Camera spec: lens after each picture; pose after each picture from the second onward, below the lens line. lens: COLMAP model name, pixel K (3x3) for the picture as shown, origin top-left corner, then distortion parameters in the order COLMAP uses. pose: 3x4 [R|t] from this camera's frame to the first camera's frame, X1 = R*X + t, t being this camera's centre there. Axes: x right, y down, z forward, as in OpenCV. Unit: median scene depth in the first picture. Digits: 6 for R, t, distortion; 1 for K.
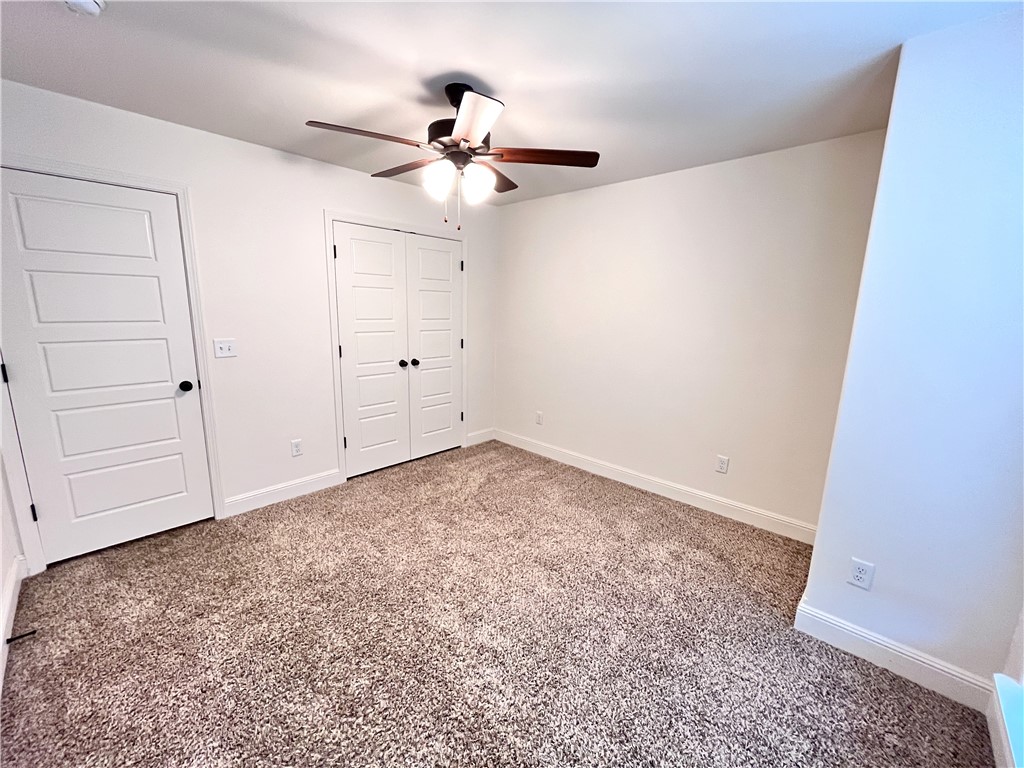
lens RADIAL K [[423.2, 0, 514.3], [0, 423.2, 386.6], [0, 0, 1]] dist [0.001839, 0.000197]
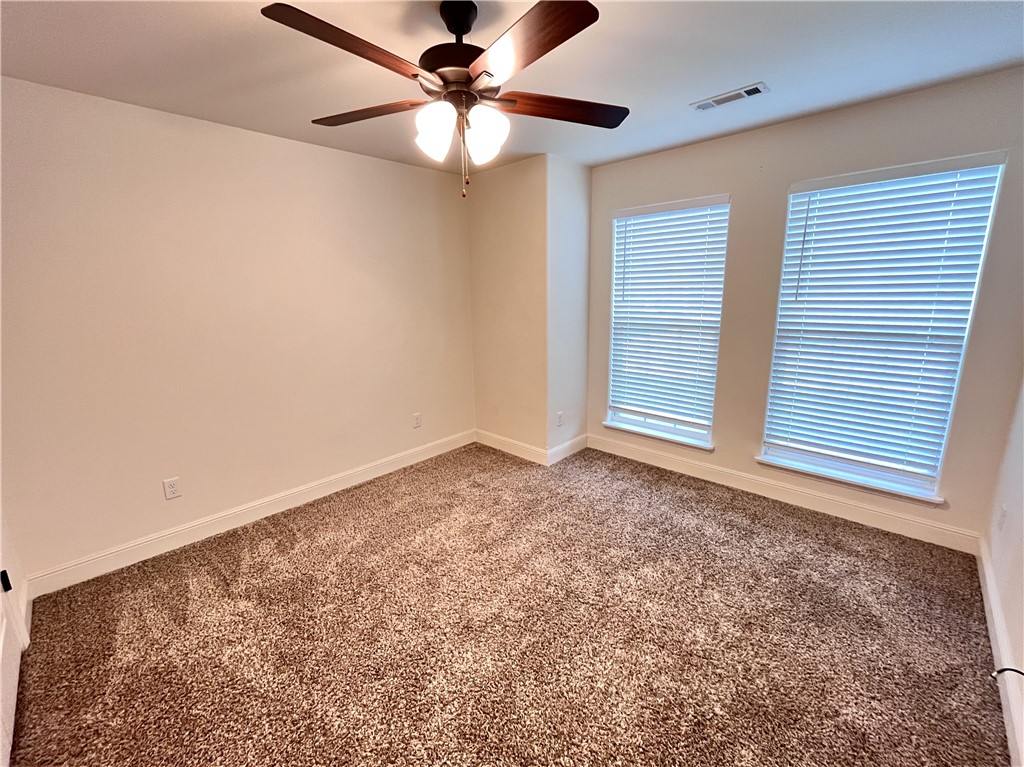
lens RADIAL K [[423.2, 0, 514.3], [0, 423.2, 386.1], [0, 0, 1]] dist [0.001839, 0.000197]
pose [[0.007746, -0.246180, 0.969193, -0.643388], [0.219385, 0.946027, 0.238543, -0.133403], [-0.975608, 0.210779, 0.061336, 0.627706]]
